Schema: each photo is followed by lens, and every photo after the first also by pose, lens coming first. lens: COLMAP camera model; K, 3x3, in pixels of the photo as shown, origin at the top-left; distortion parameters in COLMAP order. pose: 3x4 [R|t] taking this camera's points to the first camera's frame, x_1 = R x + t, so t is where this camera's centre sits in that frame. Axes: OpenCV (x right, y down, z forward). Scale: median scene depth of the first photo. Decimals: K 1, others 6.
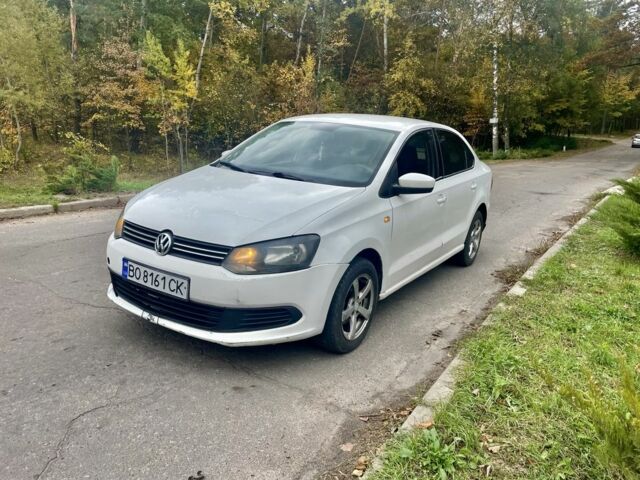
lens RADIAL K [[479.3, 0, 321.5], [0, 479.3, 237.1], [0, 0, 1]] dist [0.081530, -0.116602]
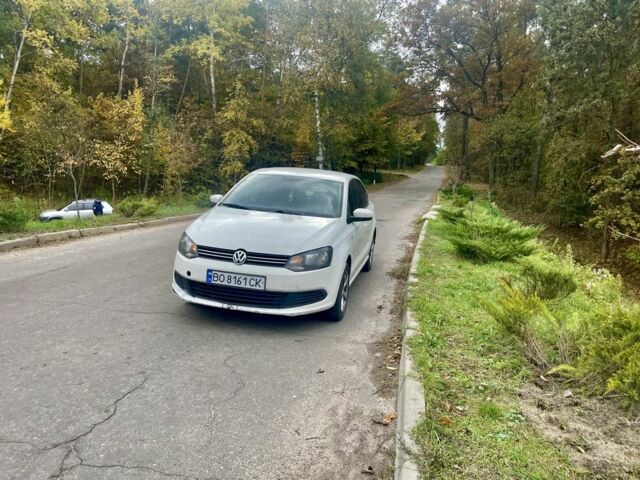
lens RADIAL K [[472.4, 0, 320.0], [0, 472.4, 240.0], [0, 0, 1]] dist [0.075434, -0.106144]
pose [[0.938023, -0.048120, 0.343217, -0.034103], [0.068287, 0.996562, -0.046912, 0.002619], [-0.339779, 0.067442, 0.938084, -0.030520]]
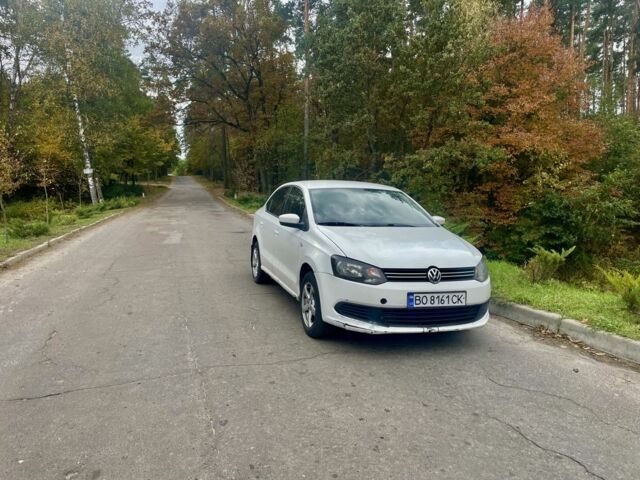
lens RADIAL K [[468.3, 0, 315.0], [0, 468.3, 249.6], [0, 0, 1]] dist [0.071271, -0.104918]
pose [[0.652861, -0.139566, 0.744509, -0.090942], [0.188908, 0.981822, 0.018399, -0.008940], [-0.733544, 0.128632, 0.667358, 0.016680]]
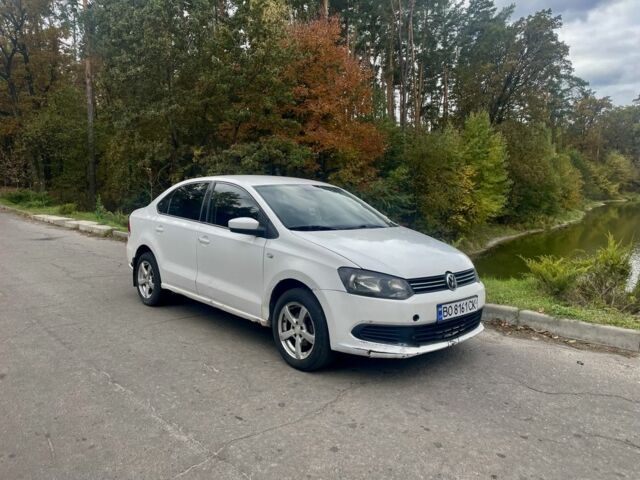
lens RADIAL K [[472.4, 0, 320.0], [0, 472.4, 240.0], [0, 0, 1]] dist [0.075434, -0.106144]
pose [[0.265865, -0.158122, 0.950954, -0.092277], [0.221007, 0.970180, 0.099530, -0.017236], [-0.938335, 0.183706, 0.292883, 0.052380]]
